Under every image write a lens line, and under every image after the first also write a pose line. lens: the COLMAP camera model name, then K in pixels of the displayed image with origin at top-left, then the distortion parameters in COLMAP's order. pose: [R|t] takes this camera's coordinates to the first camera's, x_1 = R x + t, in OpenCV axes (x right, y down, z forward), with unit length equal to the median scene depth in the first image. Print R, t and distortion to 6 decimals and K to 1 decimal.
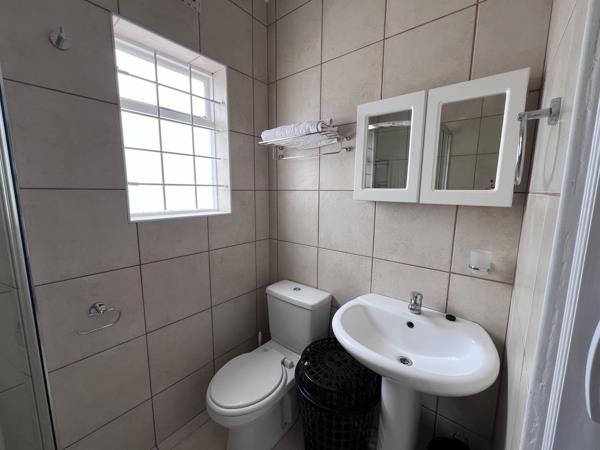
lens RADIAL K [[242.5, 0, 300.7], [0, 242.5, 225.9], [0, 0, 1]] dist [-0.000268, 0.000980]
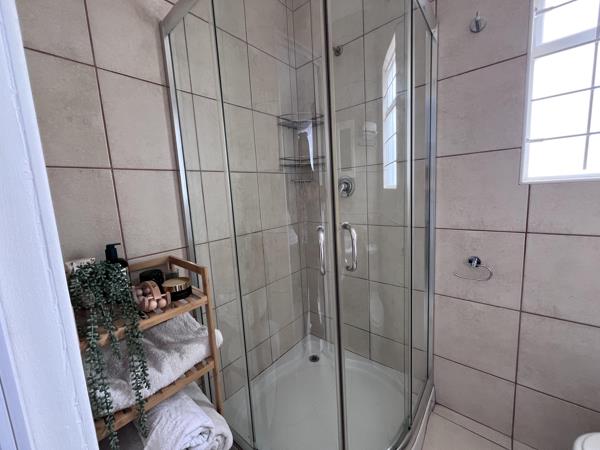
lens RADIAL K [[242.5, 0, 297.3], [0, 242.5, 224.6], [0, 0, 1]] dist [-0.000268, 0.000980]
pose [[-0.020284, 0.123453, -0.992143, 0.194868], [-0.086548, 0.988405, 0.124757, 0.076785], [0.996041, 0.088399, -0.009364, 0.138645]]
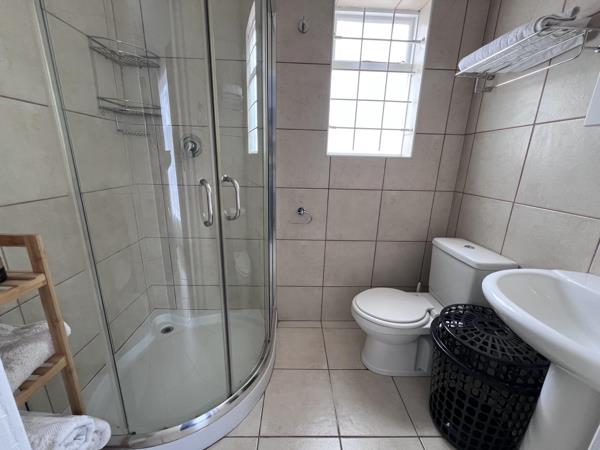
lens RADIAL K [[242.5, 0, 299.1], [0, 242.5, 225.4], [0, 0, 1]] dist [-0.000268, 0.000980]
pose [[0.657801, 0.201425, -0.725758, 0.217463], [-0.127440, 0.979449, 0.156326, 0.139578], [0.742332, -0.010341, 0.669953, -0.034288]]
